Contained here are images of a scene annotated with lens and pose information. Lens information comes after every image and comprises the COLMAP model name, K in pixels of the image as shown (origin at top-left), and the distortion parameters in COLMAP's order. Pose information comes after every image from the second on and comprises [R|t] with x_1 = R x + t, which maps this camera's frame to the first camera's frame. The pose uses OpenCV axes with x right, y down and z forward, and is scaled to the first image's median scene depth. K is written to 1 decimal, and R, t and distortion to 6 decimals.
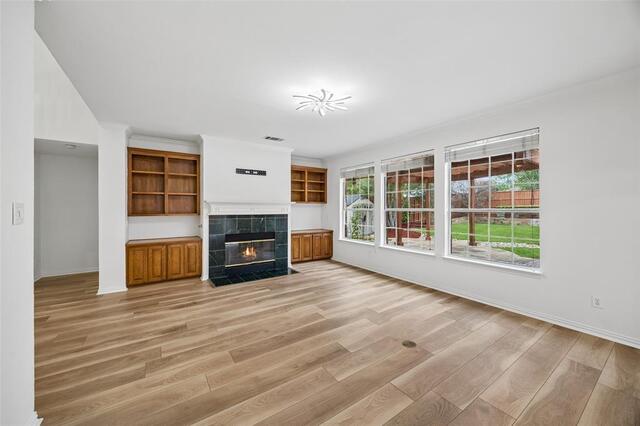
lens RADIAL K [[247.2, 0, 315.4], [0, 247.2, 209.9], [0, 0, 1]] dist [-0.001133, -0.000004]
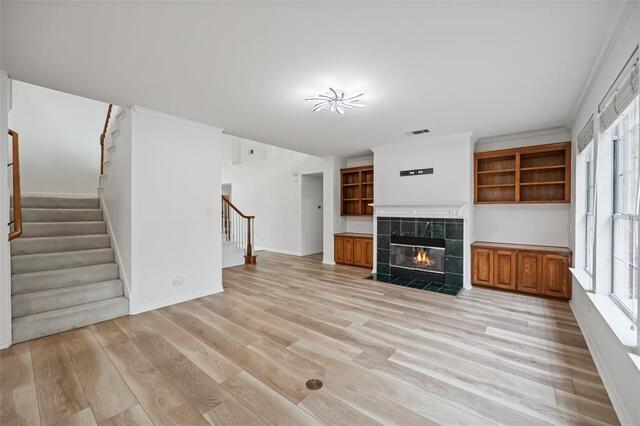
lens RADIAL K [[247.2, 0, 314.4], [0, 247.2, 211.8], [0, 0, 1]] dist [-0.001133, -0.000004]
pose [[0.291947, 0.007629, -0.956404, 0.635835], [-0.009647, 0.999941, 0.005032, -0.004798], [0.956386, 0.007757, 0.292004, 0.432827]]
